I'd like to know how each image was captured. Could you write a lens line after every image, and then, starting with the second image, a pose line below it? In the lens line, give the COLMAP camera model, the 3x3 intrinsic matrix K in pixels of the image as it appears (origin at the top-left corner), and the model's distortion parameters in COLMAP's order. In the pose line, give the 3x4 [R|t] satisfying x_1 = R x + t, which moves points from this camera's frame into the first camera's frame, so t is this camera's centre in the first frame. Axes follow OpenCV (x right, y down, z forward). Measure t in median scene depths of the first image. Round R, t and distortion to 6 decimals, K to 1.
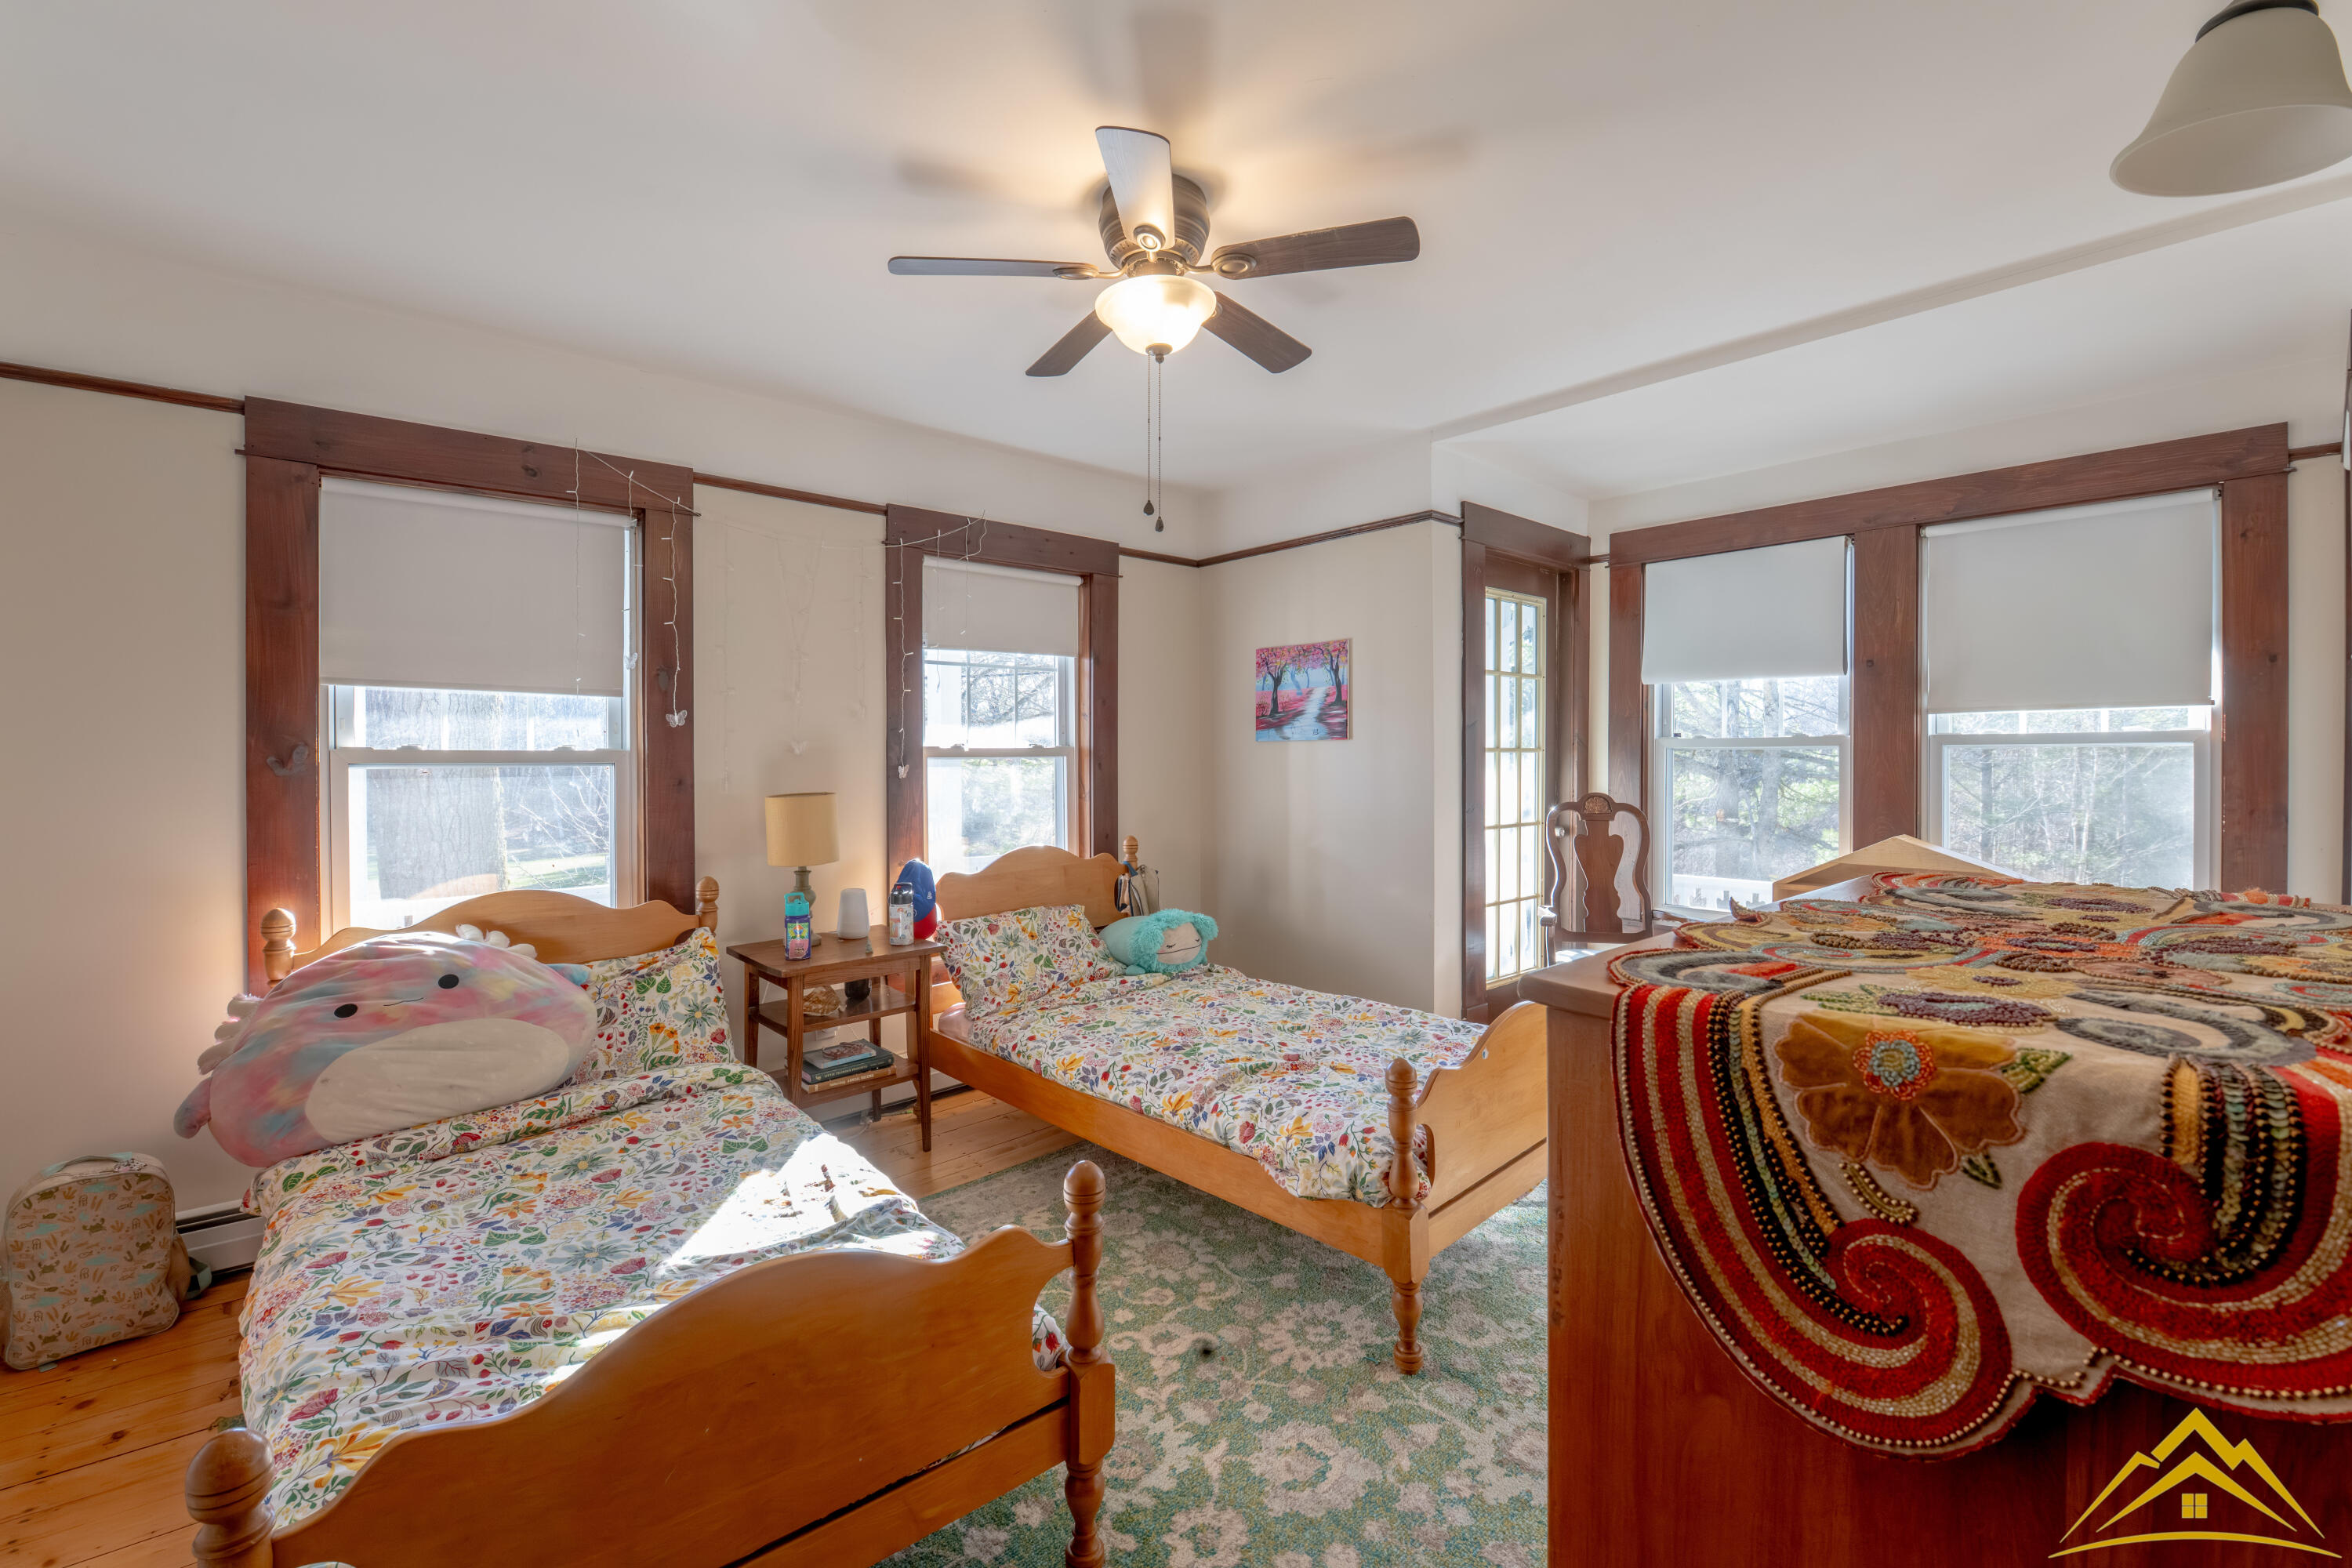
lens RADIAL K [[1019.8, 0, 1173.9], [0, 1019.8, 771.6], [0, 0, 1]] dist [-0.001265, -0.012102]
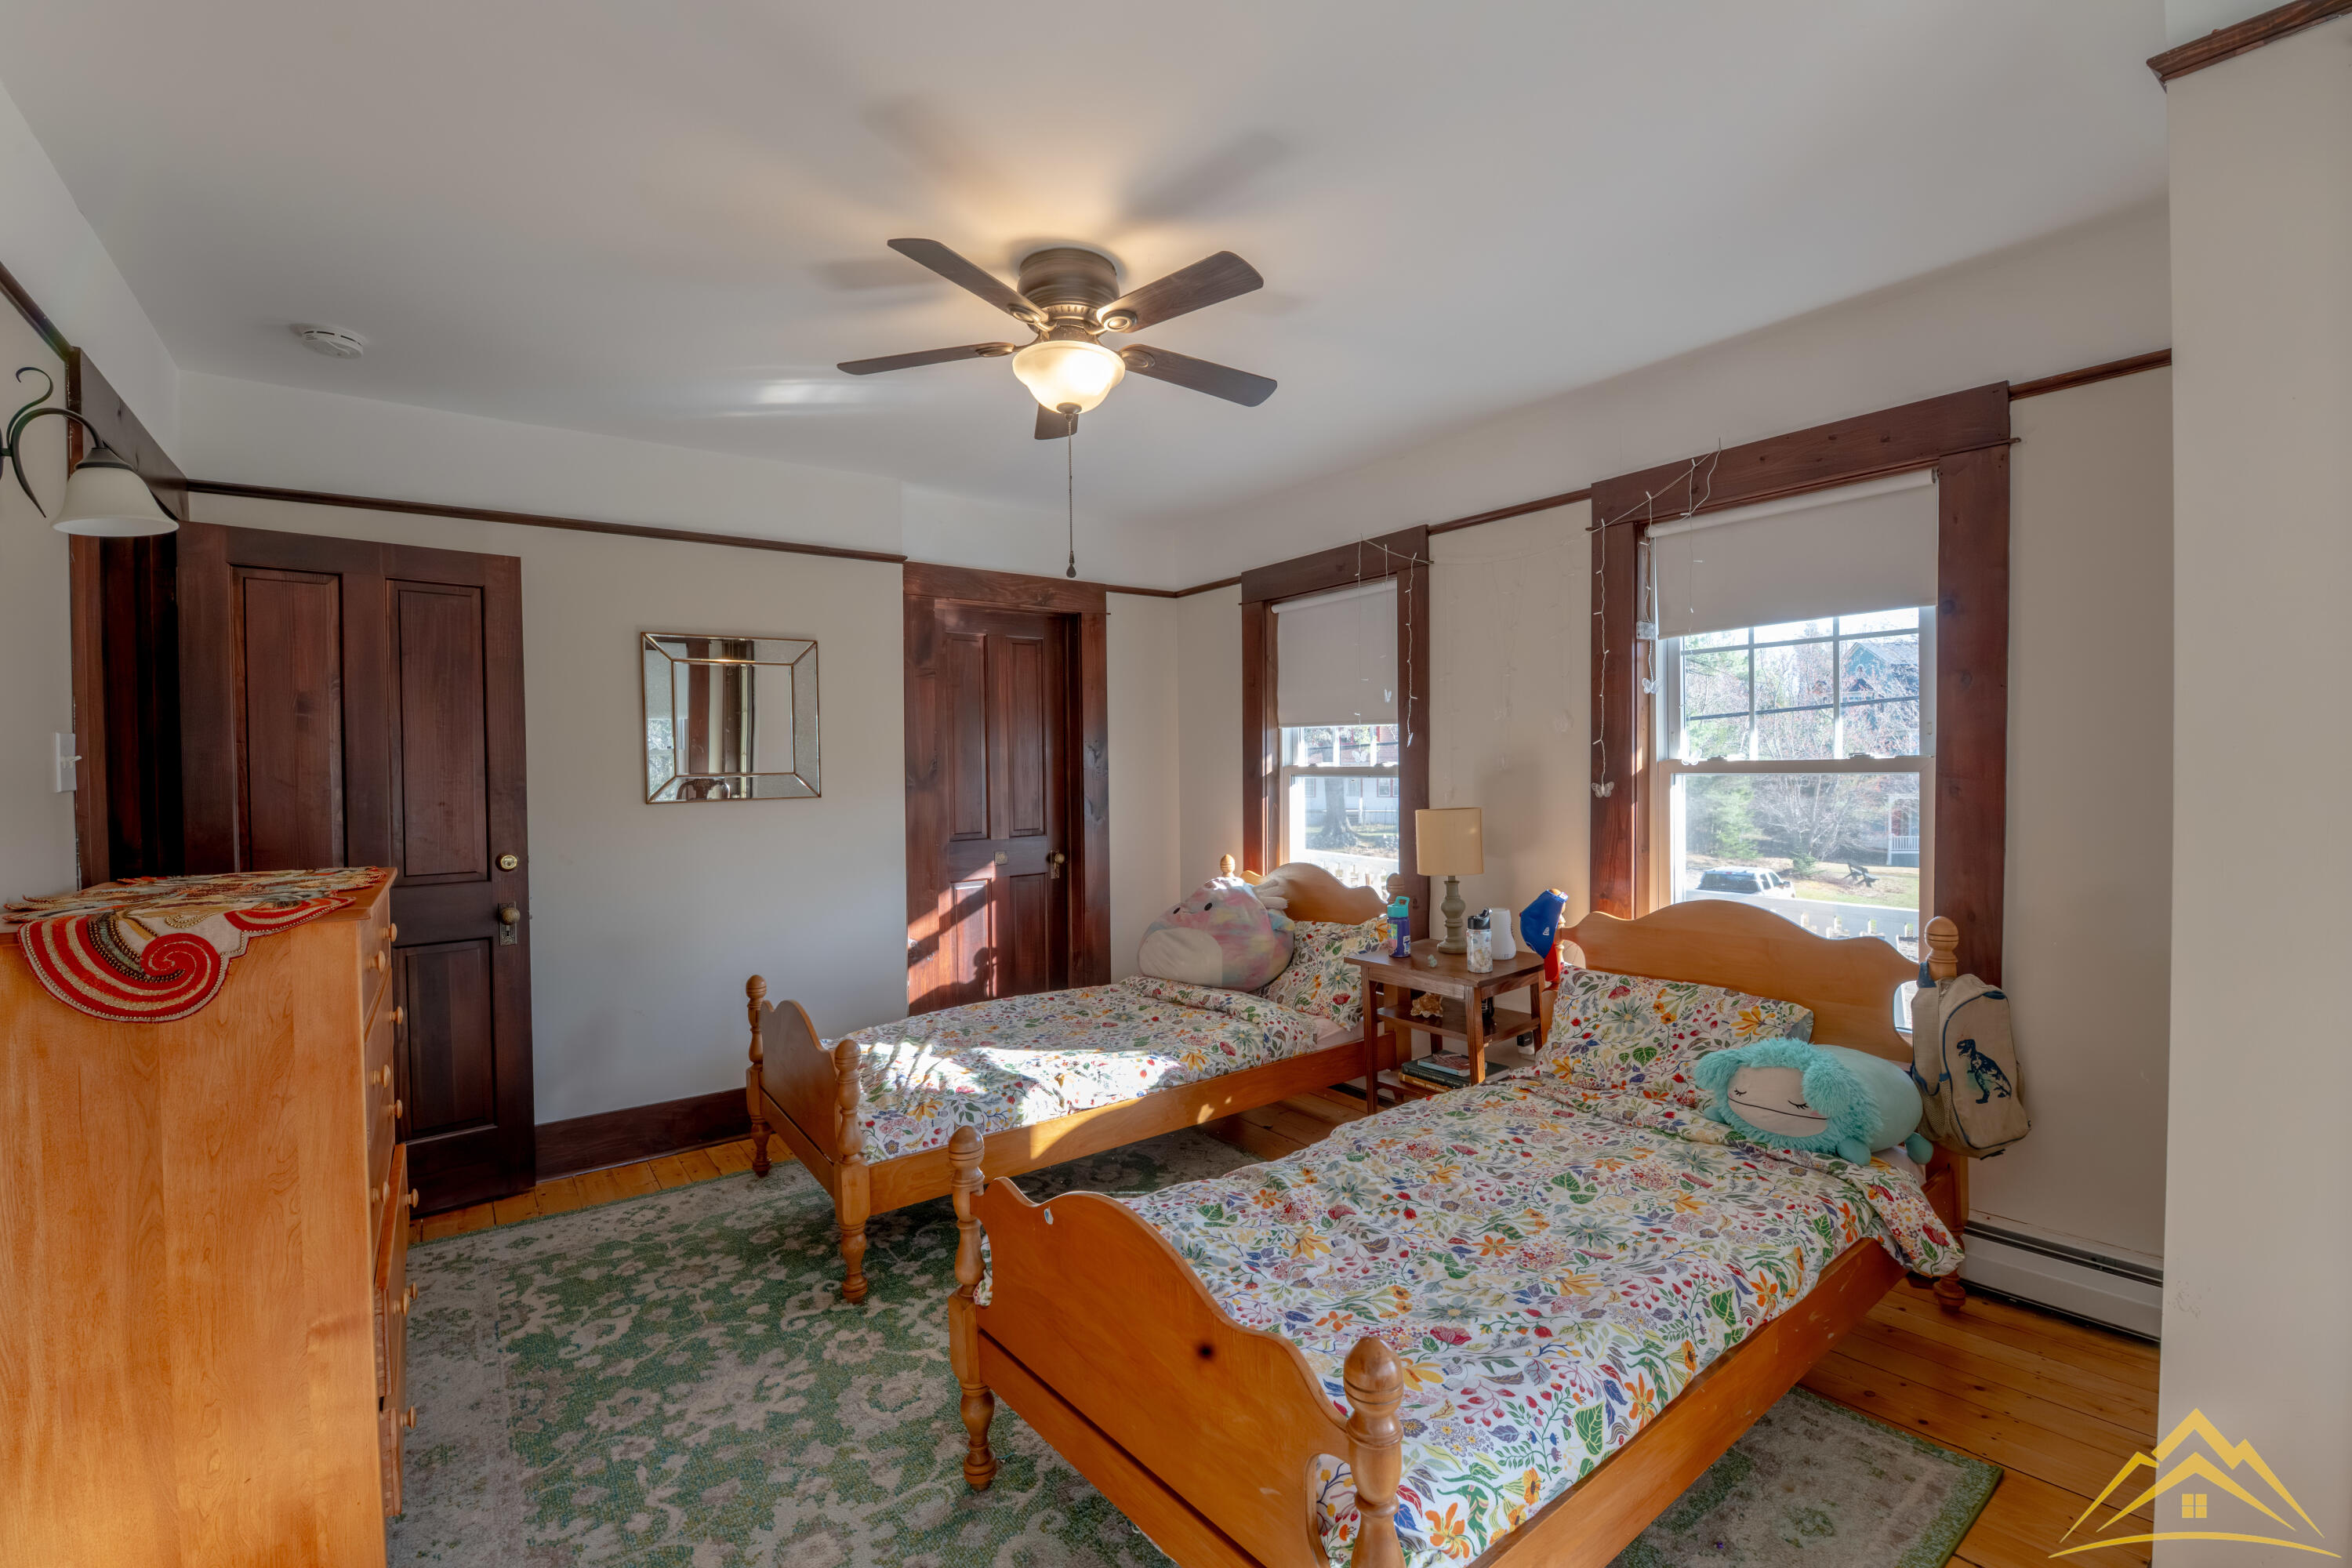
lens RADIAL K [[1019.8, 0, 1173.9], [0, 1019.8, 771.6], [0, 0, 1]] dist [-0.001265, -0.012102]
pose [[-0.098799, 0.007886, -0.995076, 0.754130], [-0.006730, 0.999940, 0.008593, -0.023698], [0.995085, 0.007546, -0.098740, 0.868835]]
